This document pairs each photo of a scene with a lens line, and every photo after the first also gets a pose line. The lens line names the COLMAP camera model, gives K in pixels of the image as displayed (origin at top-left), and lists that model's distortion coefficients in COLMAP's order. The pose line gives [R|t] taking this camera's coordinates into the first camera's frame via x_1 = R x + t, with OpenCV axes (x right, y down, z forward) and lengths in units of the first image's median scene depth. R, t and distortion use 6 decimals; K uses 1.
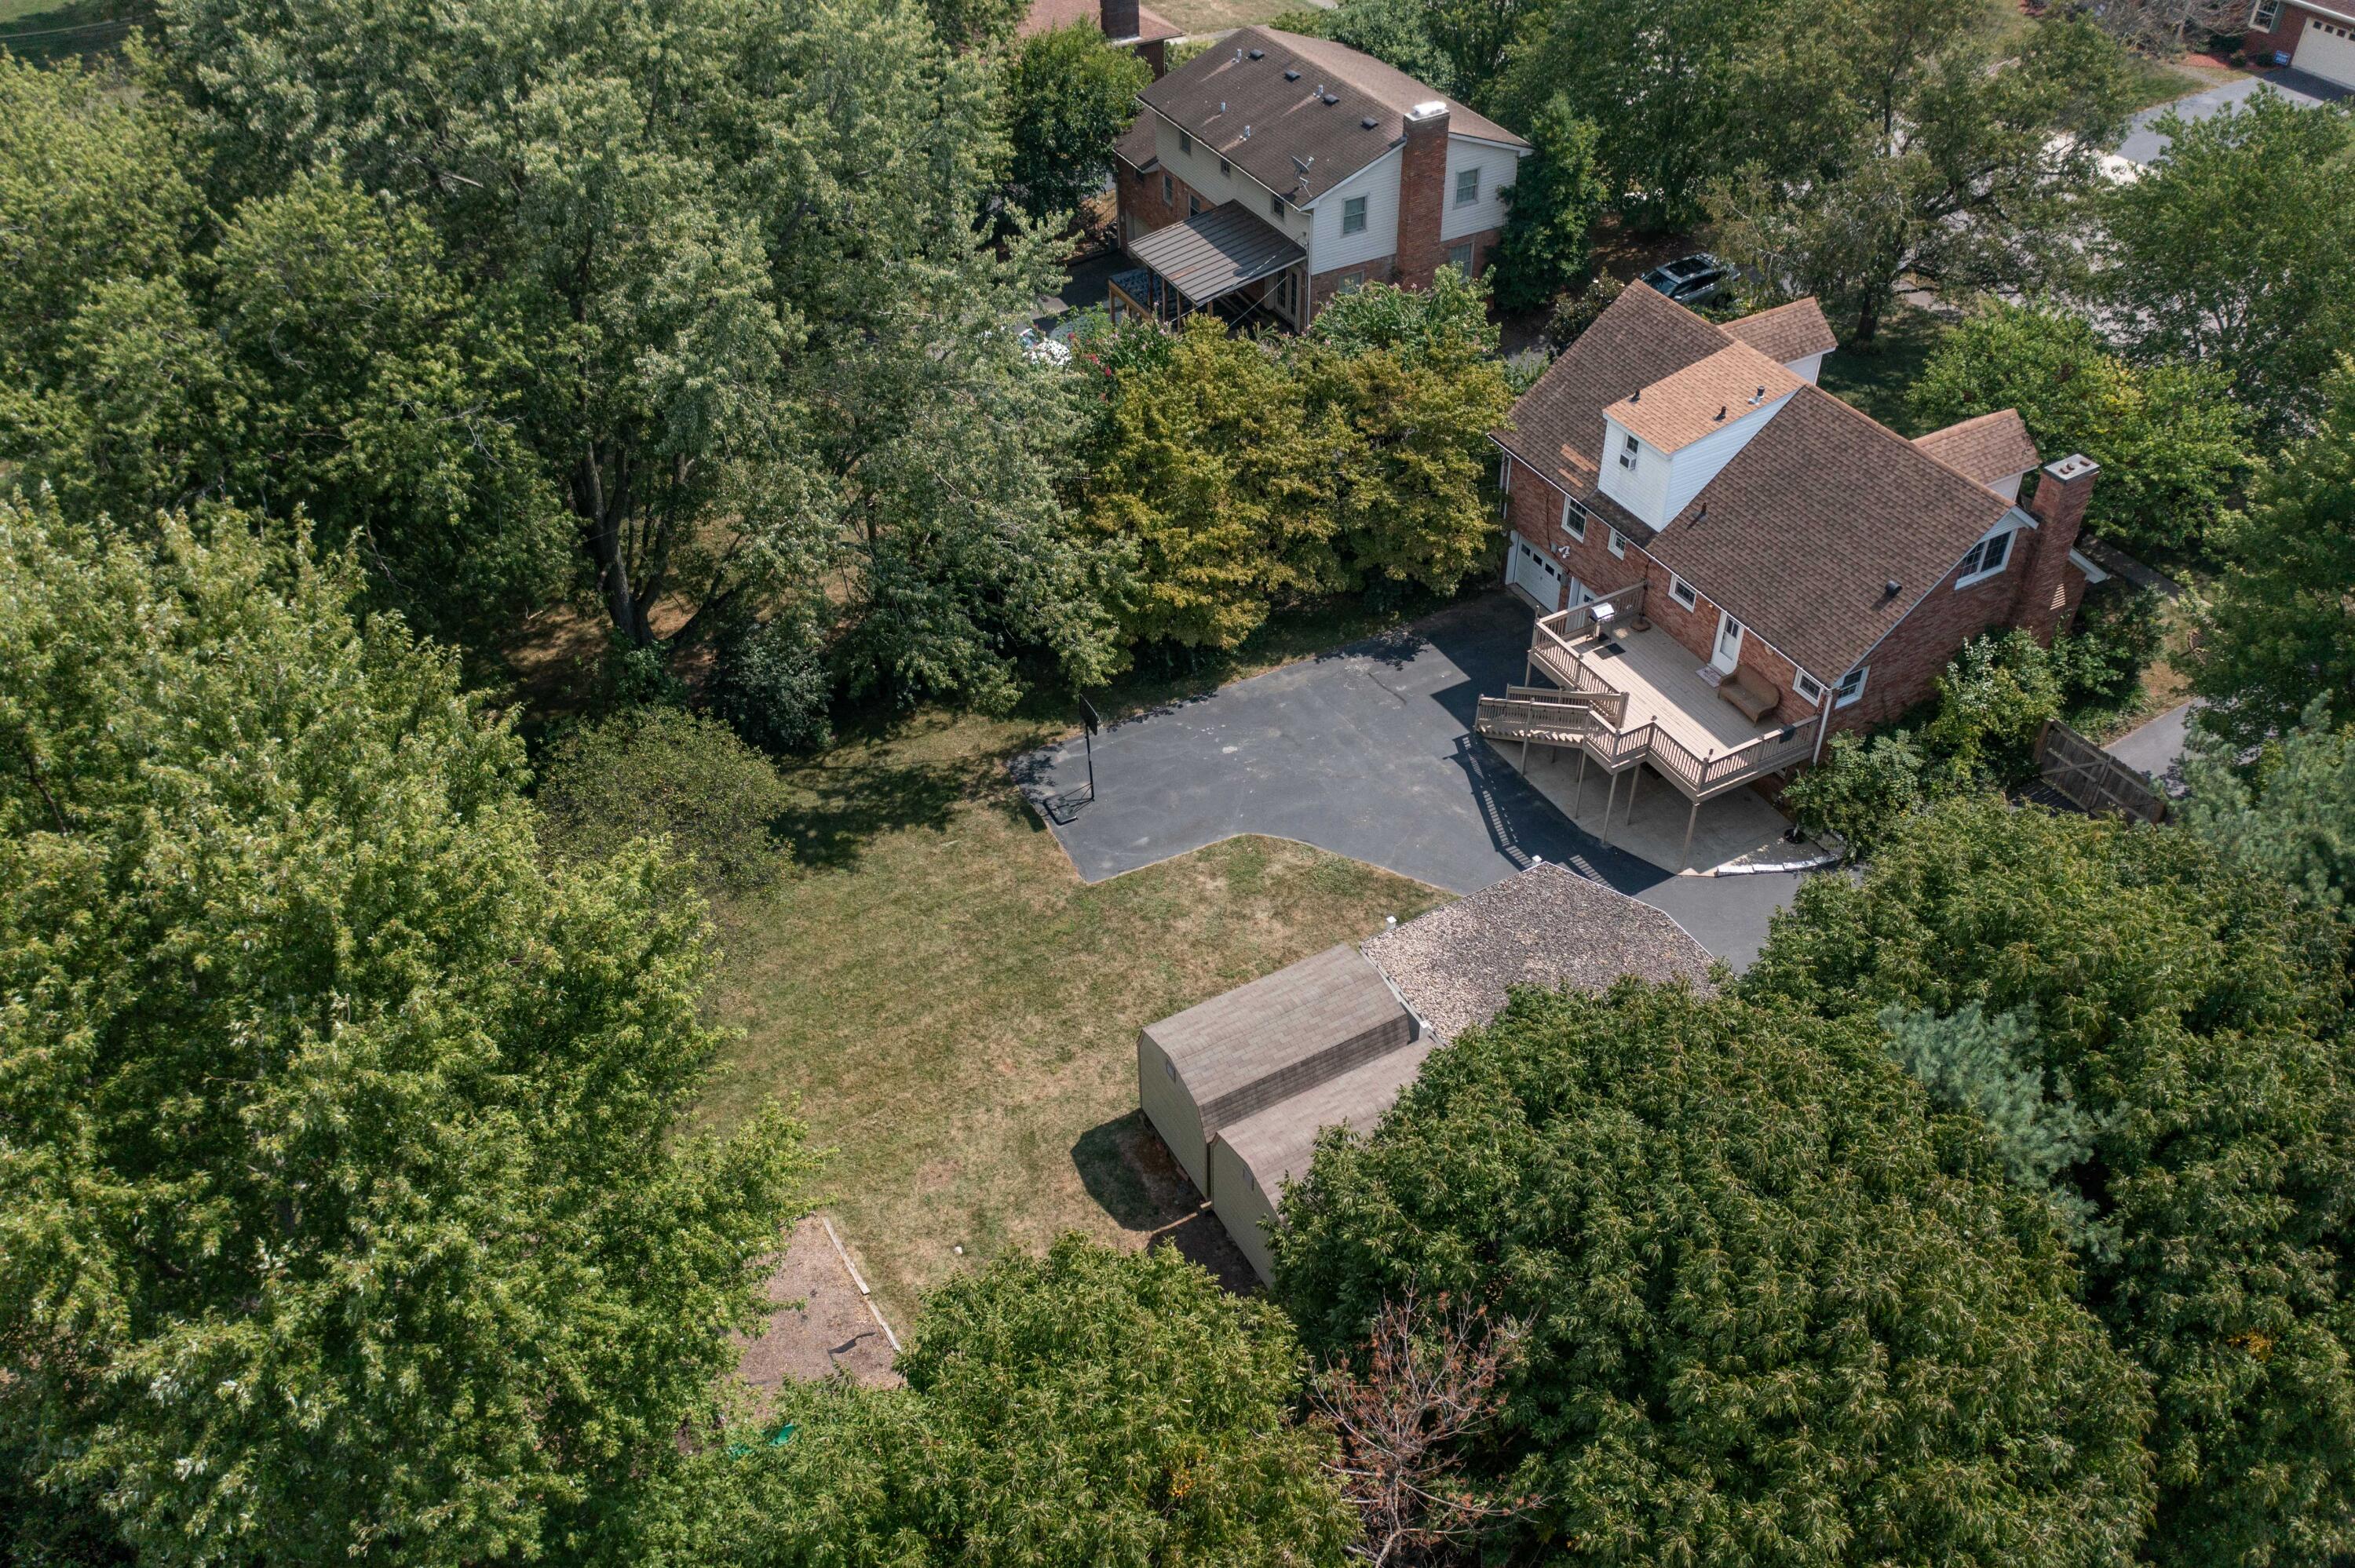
lens RADIAL K [[1951.7, 0, 1177.5], [0, 1951.7, 784.0], [0, 0, 1]] dist [0.003842, 0.005447]
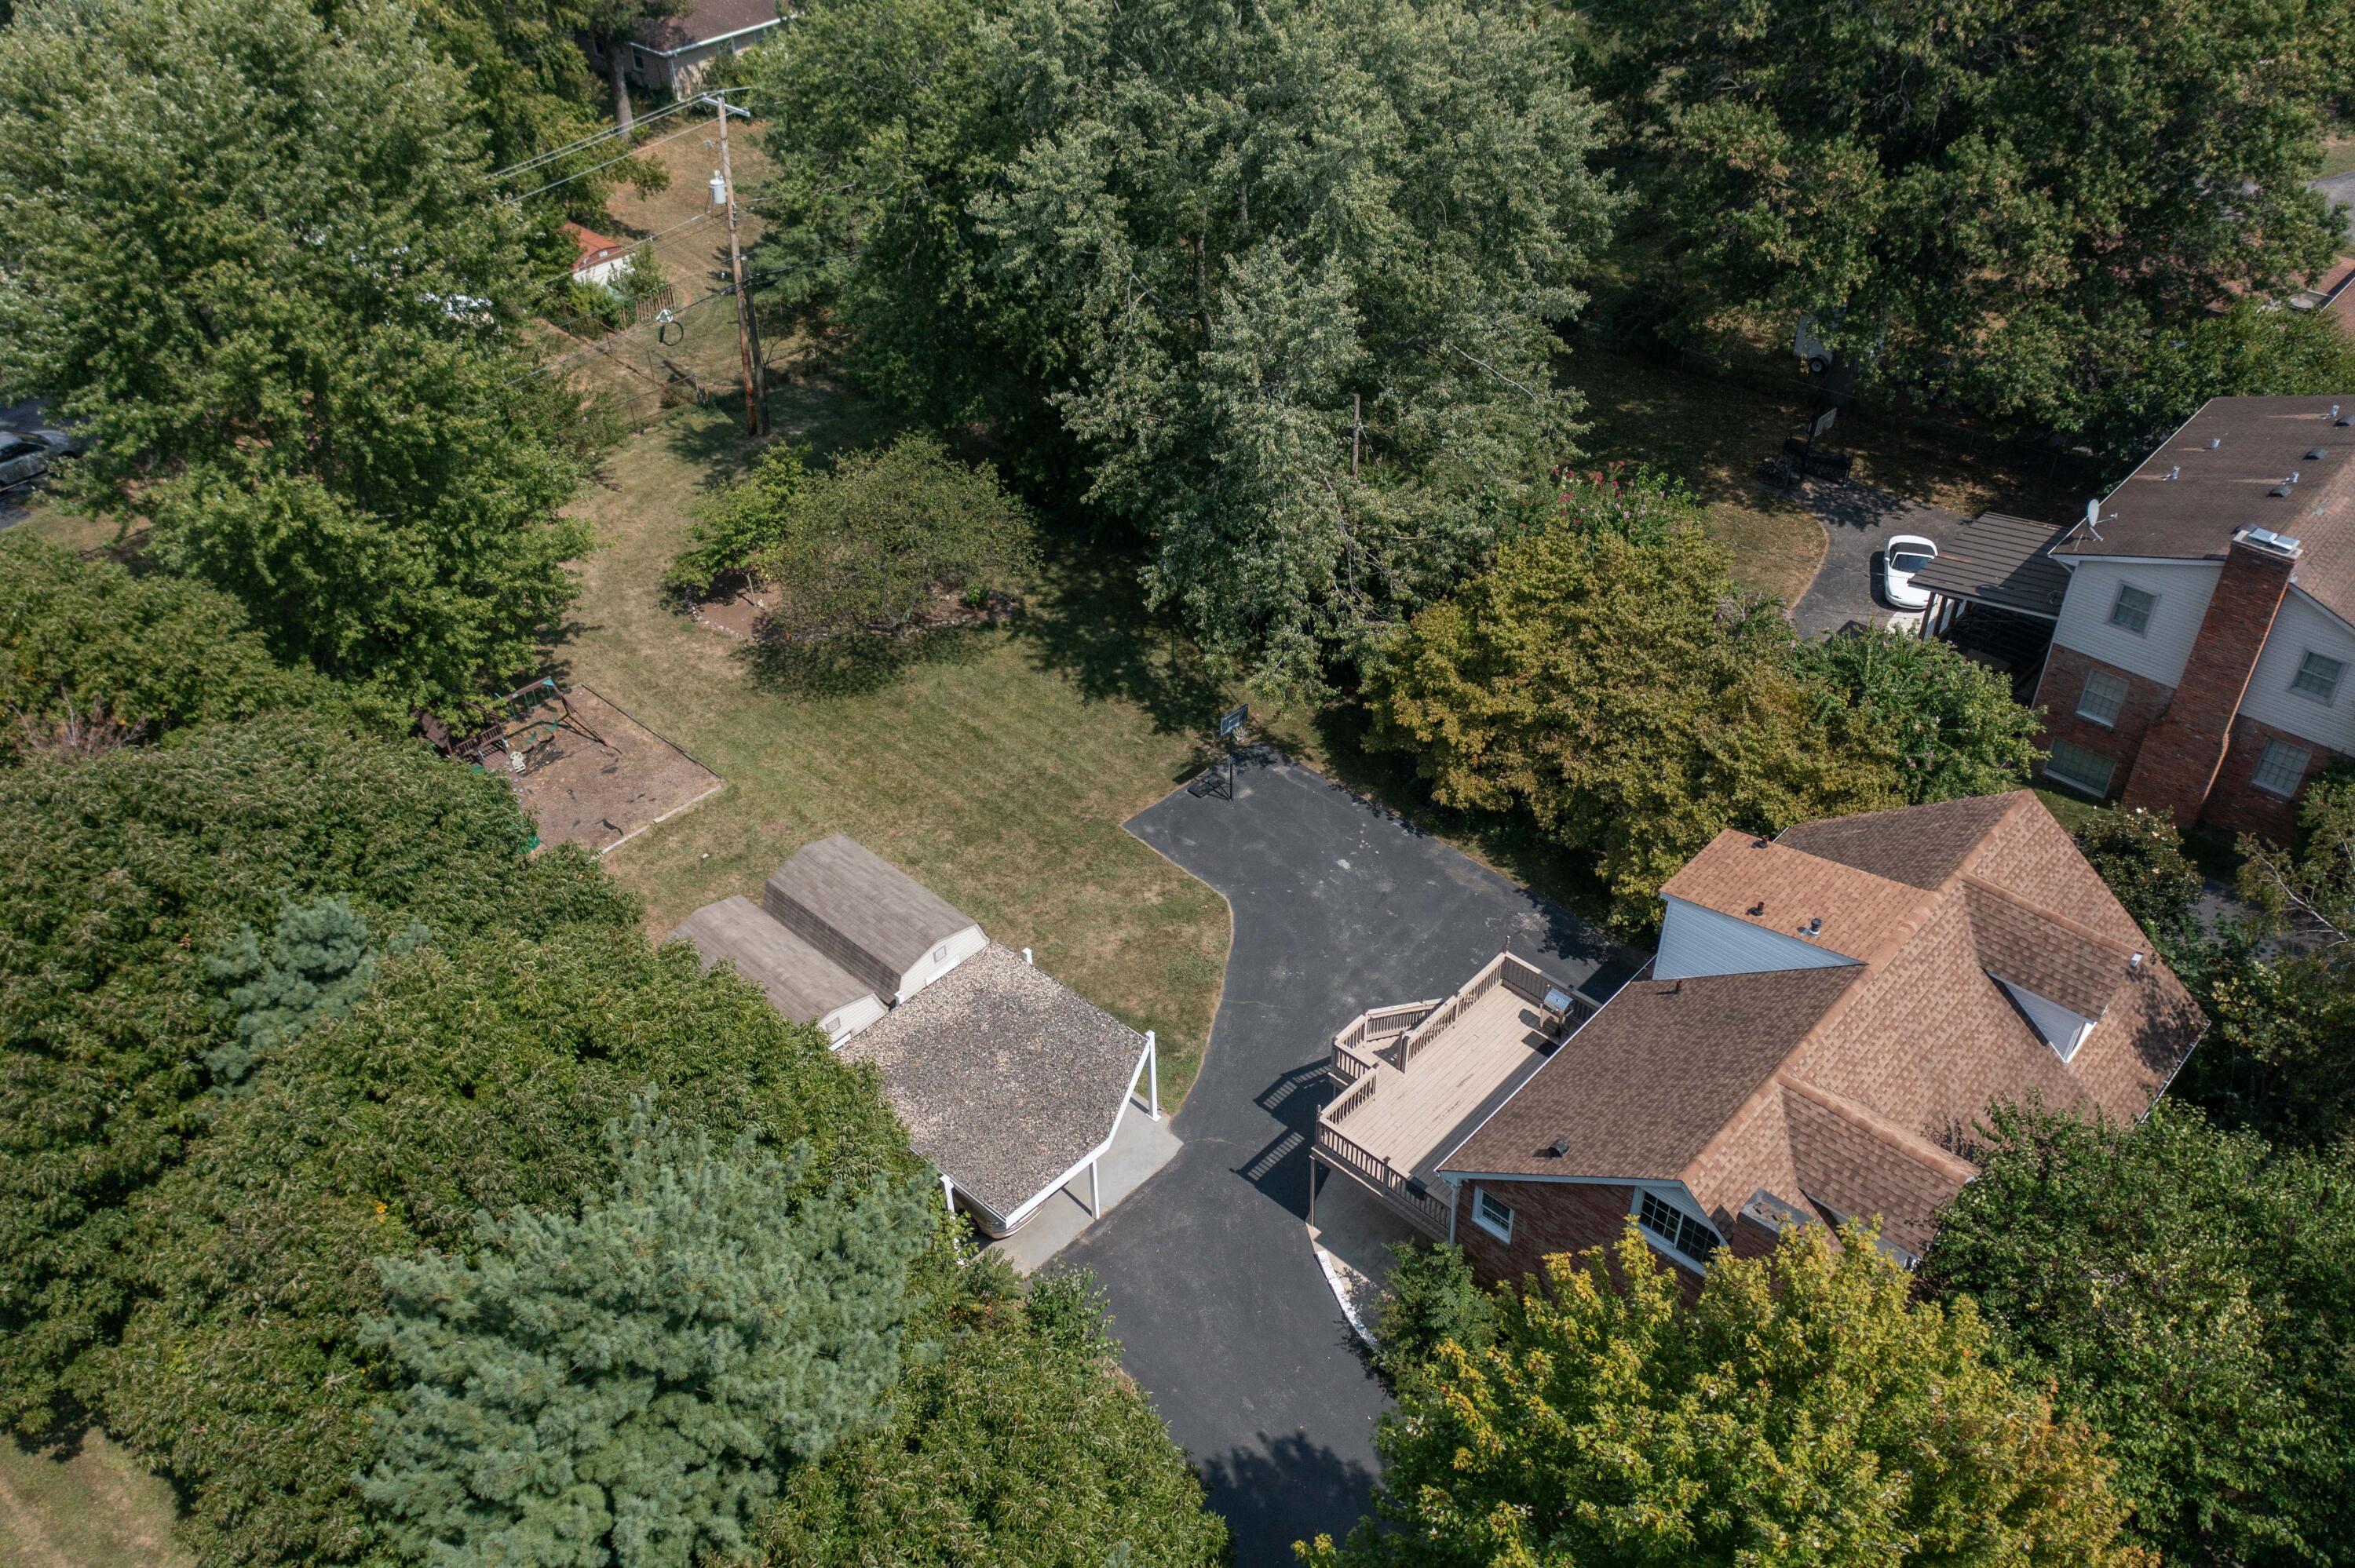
lens RADIAL K [[1951.7, 0, 1177.5], [0, 1951.7, 784.0], [0, 0, 1]] dist [0.003842, 0.005447]
pose [[0.306520, 0.597136, -0.741265, 0.817073], [-0.599787, 0.725865, 0.336713, -0.379264], [0.739122, 0.341392, 0.580647, 0.402353]]
